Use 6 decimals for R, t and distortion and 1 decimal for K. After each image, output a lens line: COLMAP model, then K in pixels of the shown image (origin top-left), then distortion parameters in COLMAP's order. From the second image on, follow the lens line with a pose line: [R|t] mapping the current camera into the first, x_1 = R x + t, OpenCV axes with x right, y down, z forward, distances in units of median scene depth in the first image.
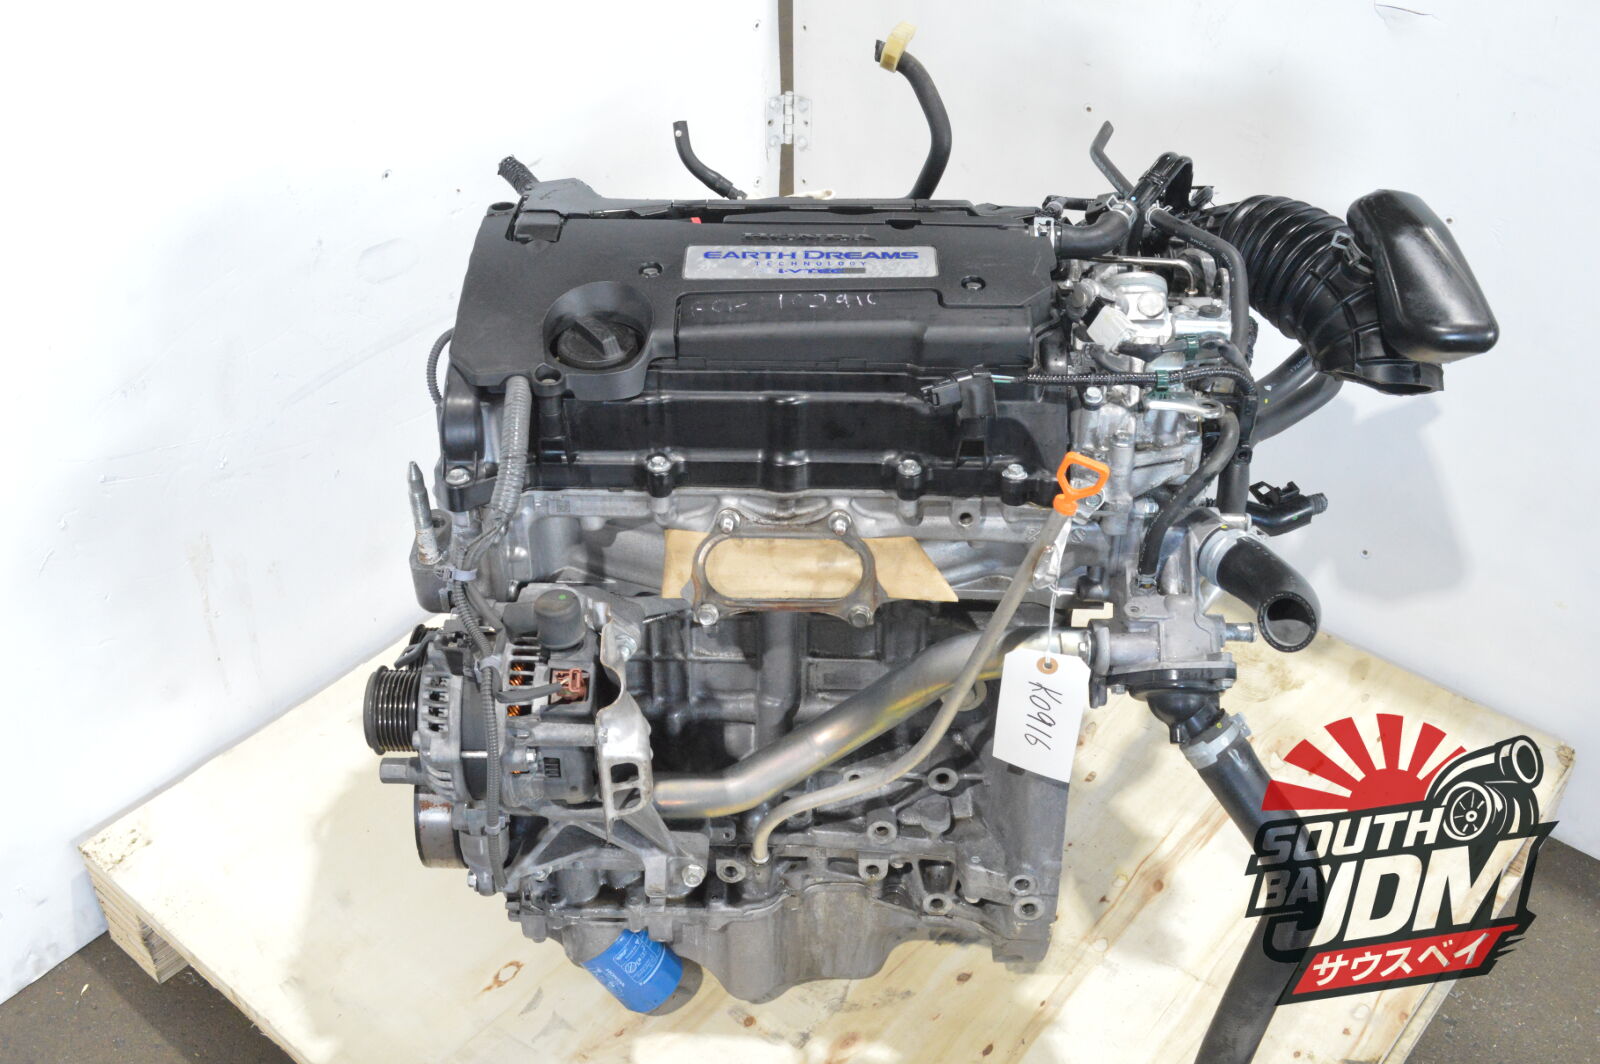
lens RADIAL K [[1682.1, 0, 796.4], [0, 1682.1, 541.5], [0, 0, 1]] dist [-0.056864, 0.000000]
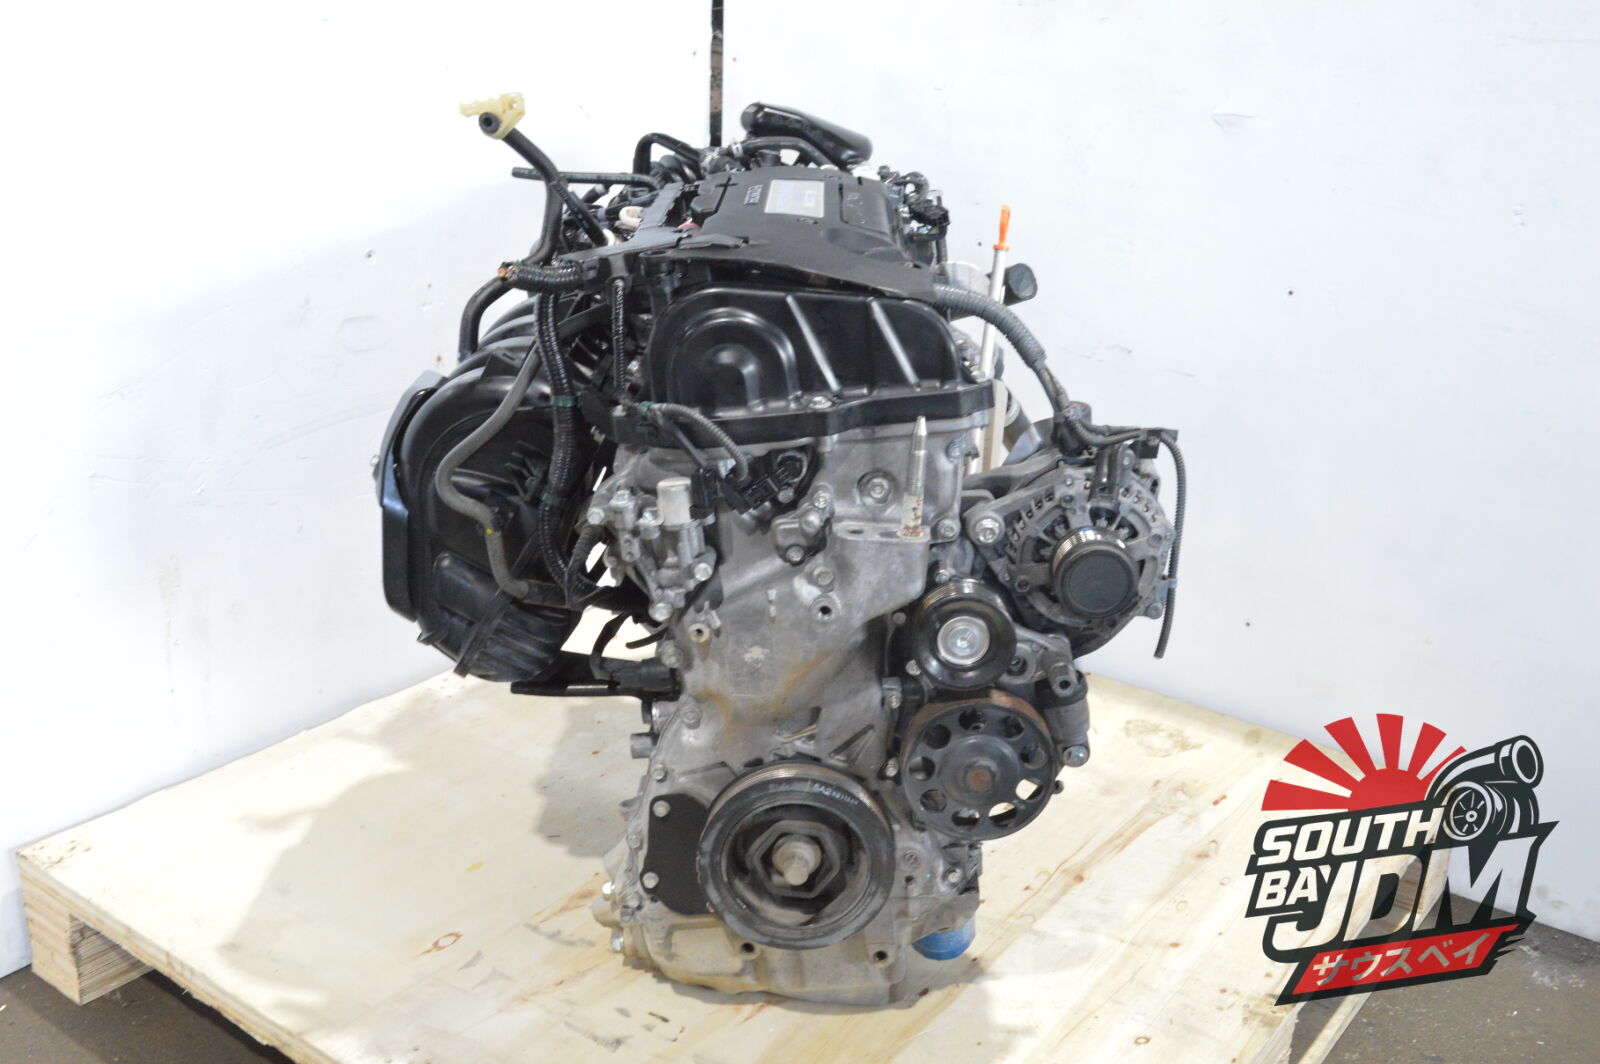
lens RADIAL K [[1682.1, 0, 797.8], [0, 1682.1, 540.4], [0, 0, 1]] dist [-0.056864, 0.000000]
pose [[0.997762, 0.009490, 0.066187, -0.030787], [0.010771, 0.954135, -0.299184, 0.332246], [-0.065990, 0.299227, 0.951897, -0.045459]]
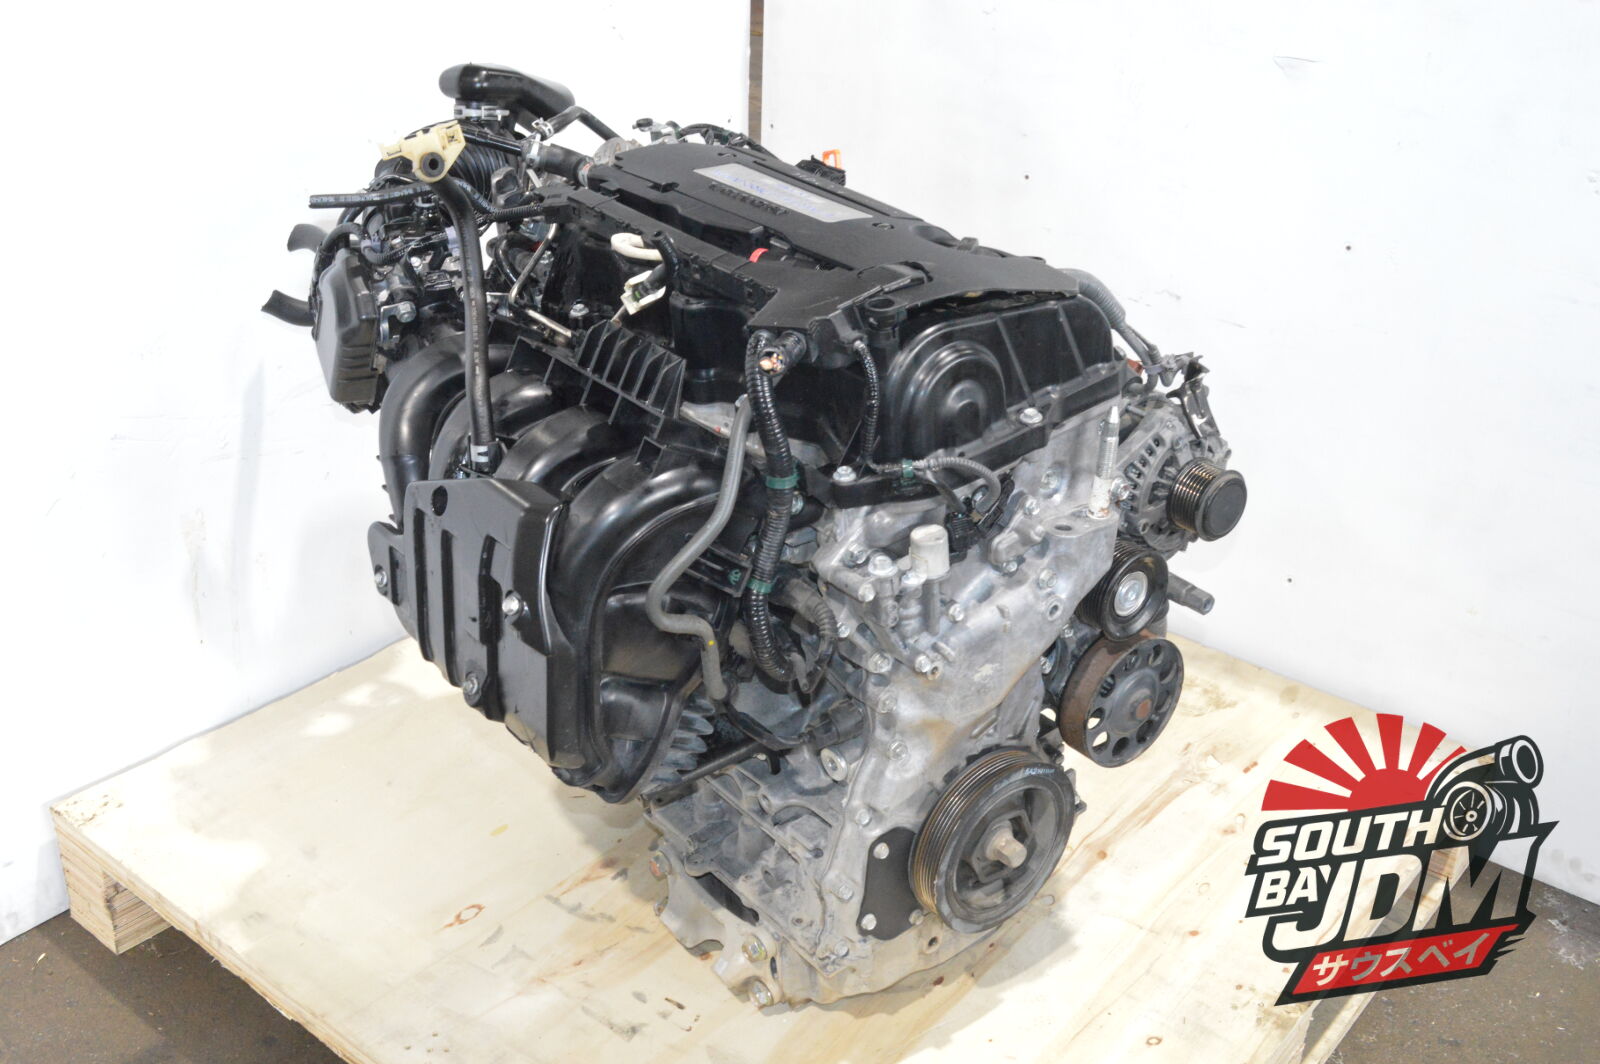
lens RADIAL K [[1682.1, 0, 796.5], [0, 1682.1, 540.1], [0, 0, 1]] dist [-0.056864, 0.000000]
pose [[0.999342, 0.020485, 0.029931, -0.008270], [-0.014384, 0.981406, -0.191402, 0.227449], [-0.033295, 0.190846, 0.981055, -0.051935]]
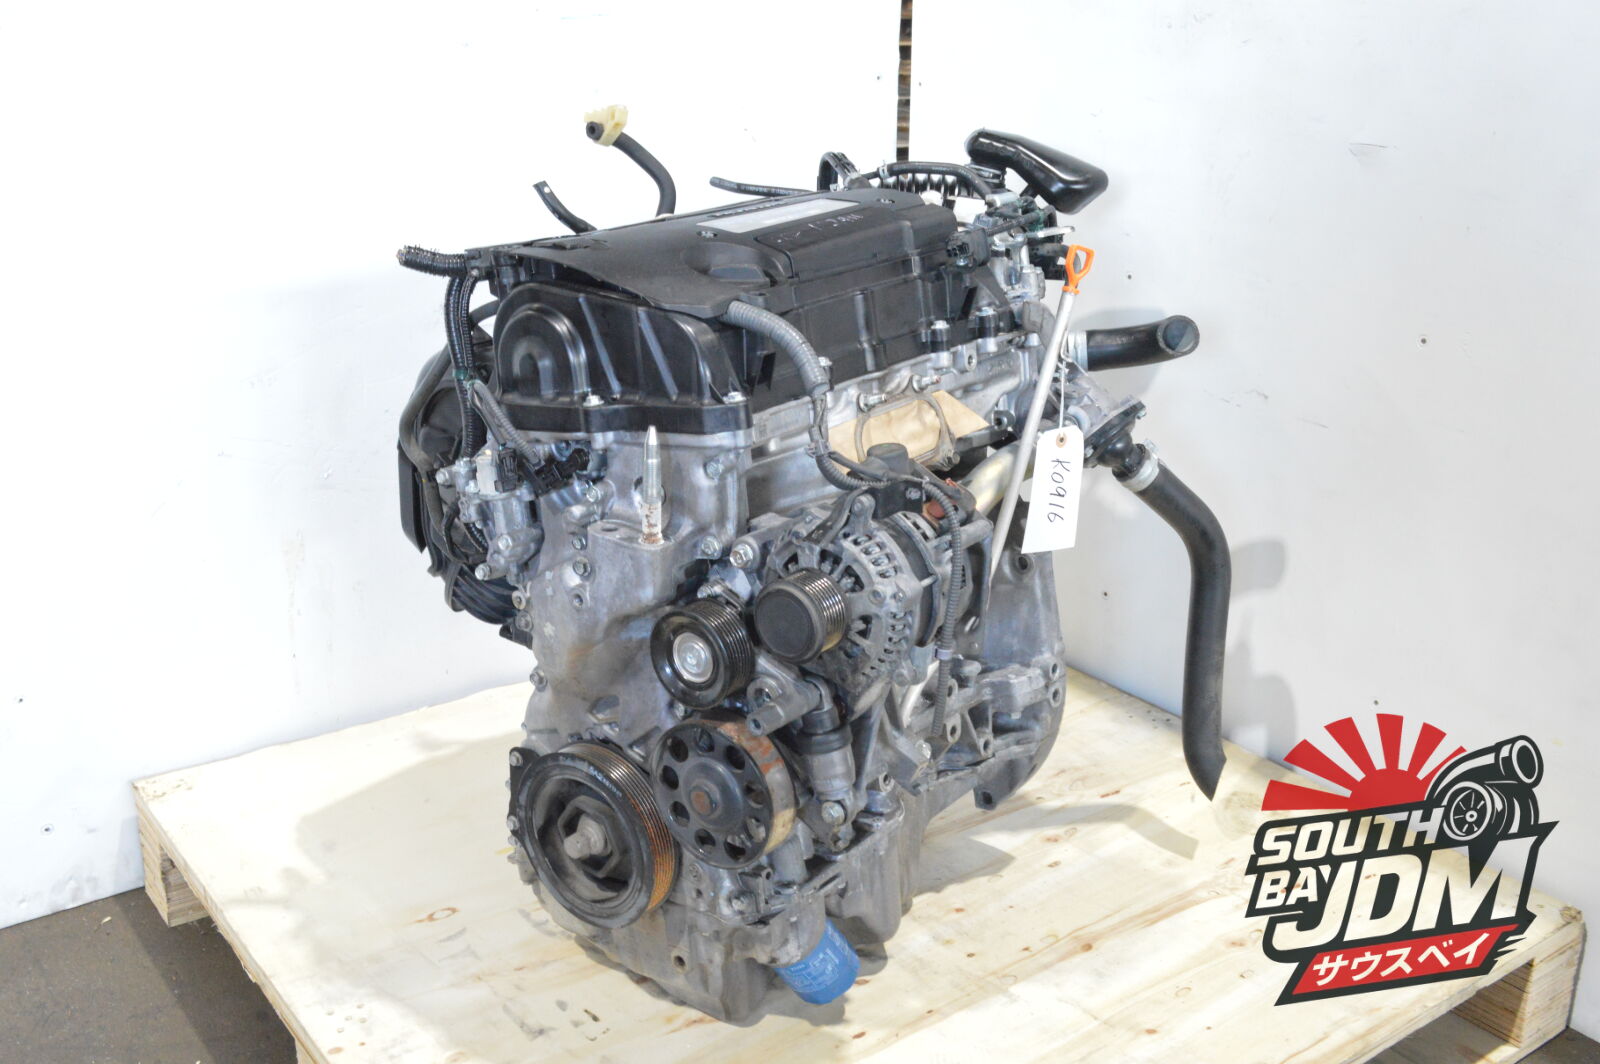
lens RADIAL K [[1682.1, 0, 792.2], [0, 1682.1, 539.2], [0, 0, 1]] dist [-0.056864, 0.000000]
pose [[0.969470, 0.090260, -0.227994, 0.264682], [-0.156921, 0.942837, -0.293998, 0.311925], [0.188425, 0.320799, 0.928216, -0.021608]]
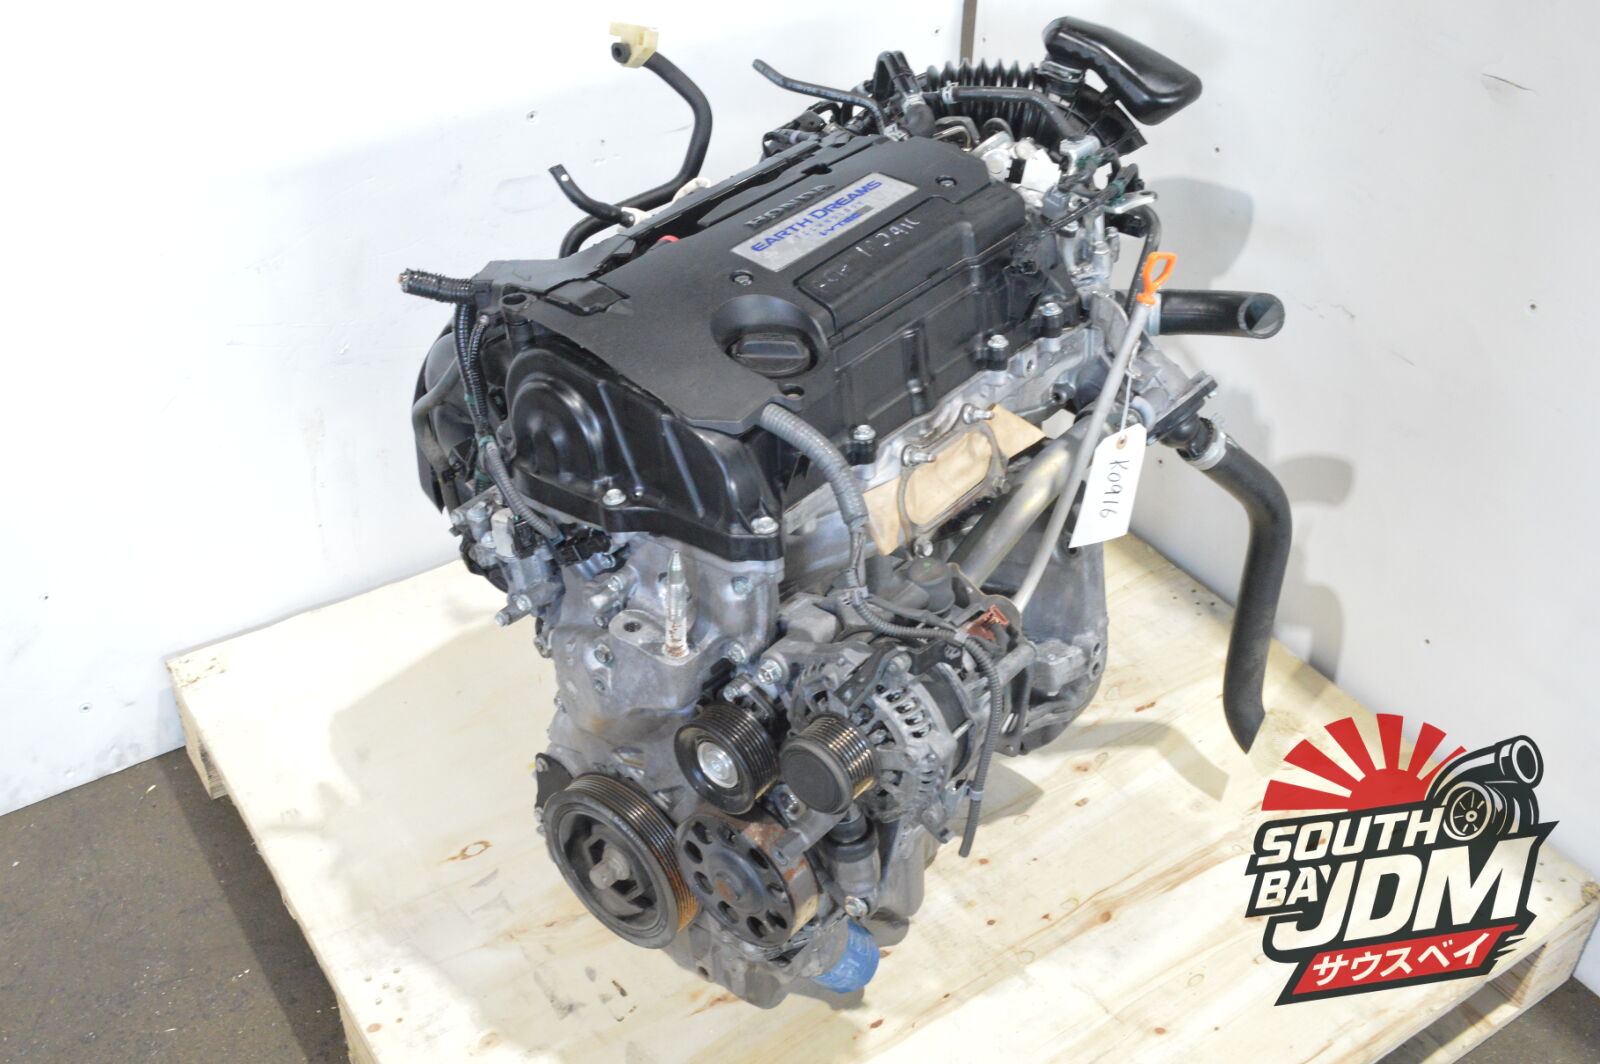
lens RADIAL K [[1682.1, 0, 791.3], [0, 1682.1, 546.5], [0, 0, 1]] dist [-0.056864, 0.000000]
pose [[0.958550, 0.187654, -0.214401, 0.220481], [-0.190765, 0.981616, 0.006277, 0.019304], [0.211637, 0.034884, 0.976726, -0.024024]]
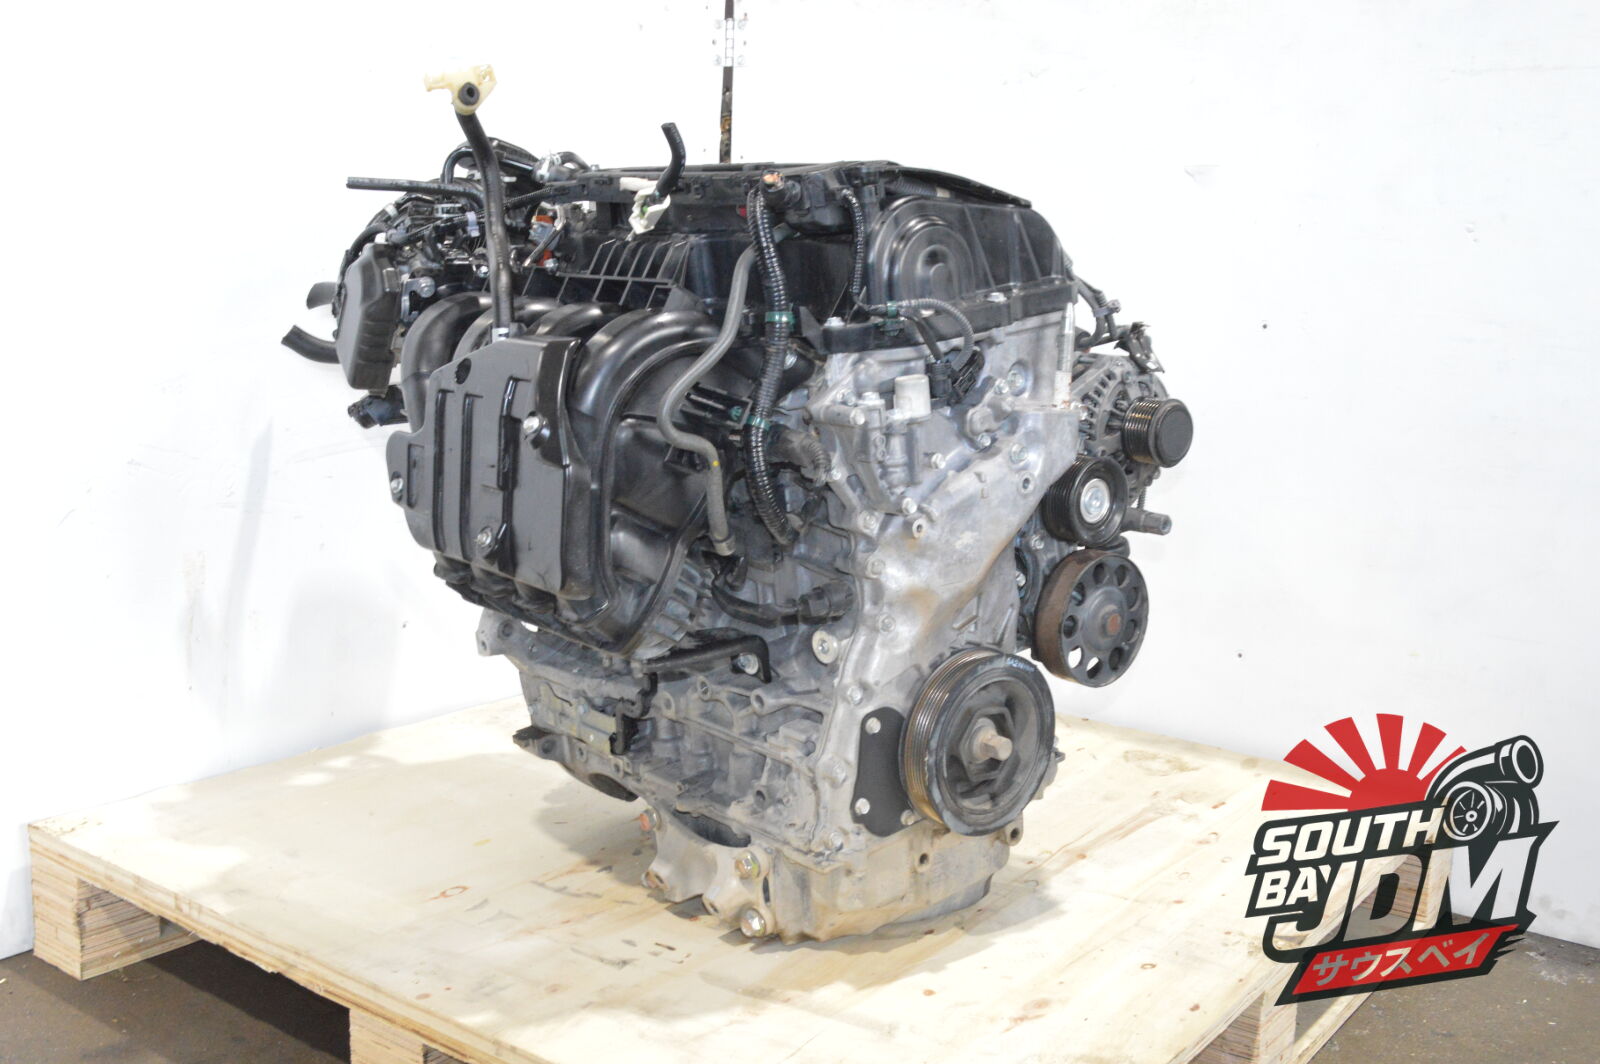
lens RADIAL K [[1682.1, 0, 798.1], [0, 1682.1, 536.5], [0, 0, 1]] dist [-0.056864, 0.000000]
pose [[0.997625, 0.021331, 0.065486, -0.035878], [0.011522, 0.885737, -0.464045, 0.541701], [-0.067901, 0.463698, 0.883388, -0.009388]]
